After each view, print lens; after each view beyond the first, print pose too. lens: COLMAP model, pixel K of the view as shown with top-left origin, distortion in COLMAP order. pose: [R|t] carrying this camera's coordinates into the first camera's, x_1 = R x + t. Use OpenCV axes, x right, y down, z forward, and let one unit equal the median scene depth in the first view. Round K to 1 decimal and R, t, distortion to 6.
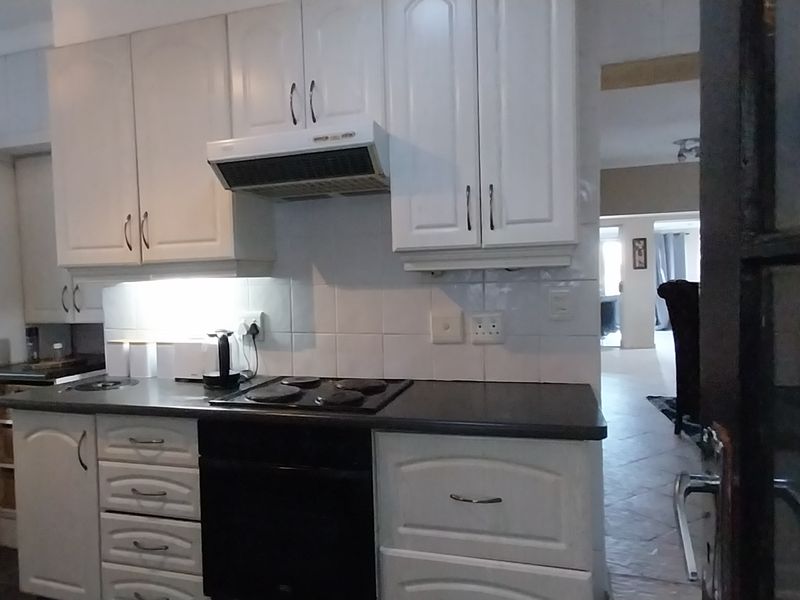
lens RADIAL K [[530.0, 0, 382.8], [0, 530.0, 301.0], [0, 0, 1]] dist [0.005101, 0.006344]
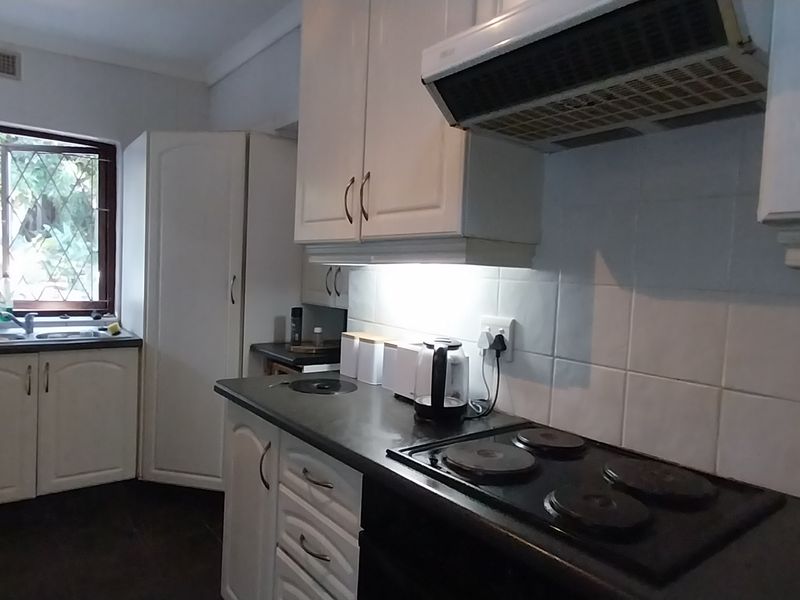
lens RADIAL K [[530.0, 0, 382.8], [0, 530.0, 301.0], [0, 0, 1]] dist [0.005101, 0.006344]
pose [[0.816066, 0.091066, -0.570739, 0.020744], [-0.087018, 0.995611, 0.034437, -0.012317], [0.571370, 0.021561, 0.820409, 0.395308]]
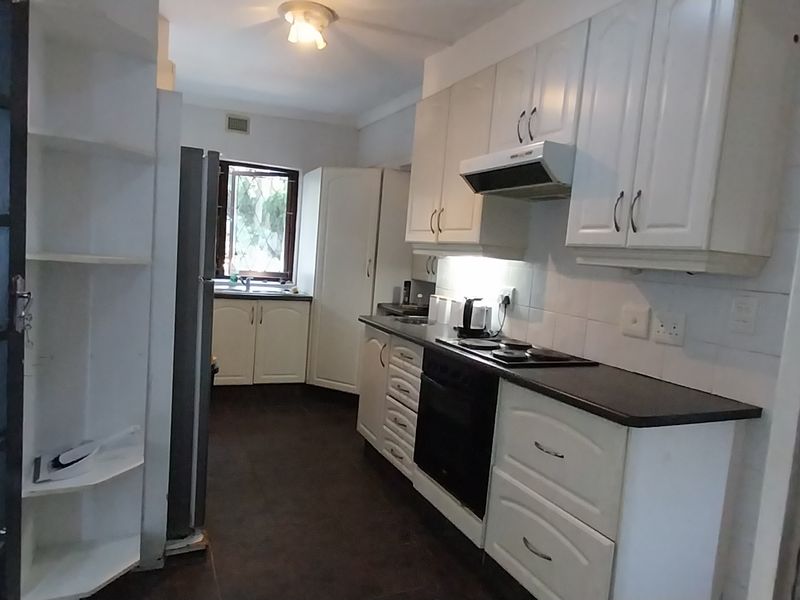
lens RADIAL K [[530.0, 0, 382.8], [0, 530.0, 301.0], [0, 0, 1]] dist [0.005101, 0.006344]
pose [[0.655902, 0.146545, -0.740484, 0.568306], [-0.125018, 0.988516, 0.084893, -0.018360], [0.744421, 0.036892, 0.666691, -0.087101]]
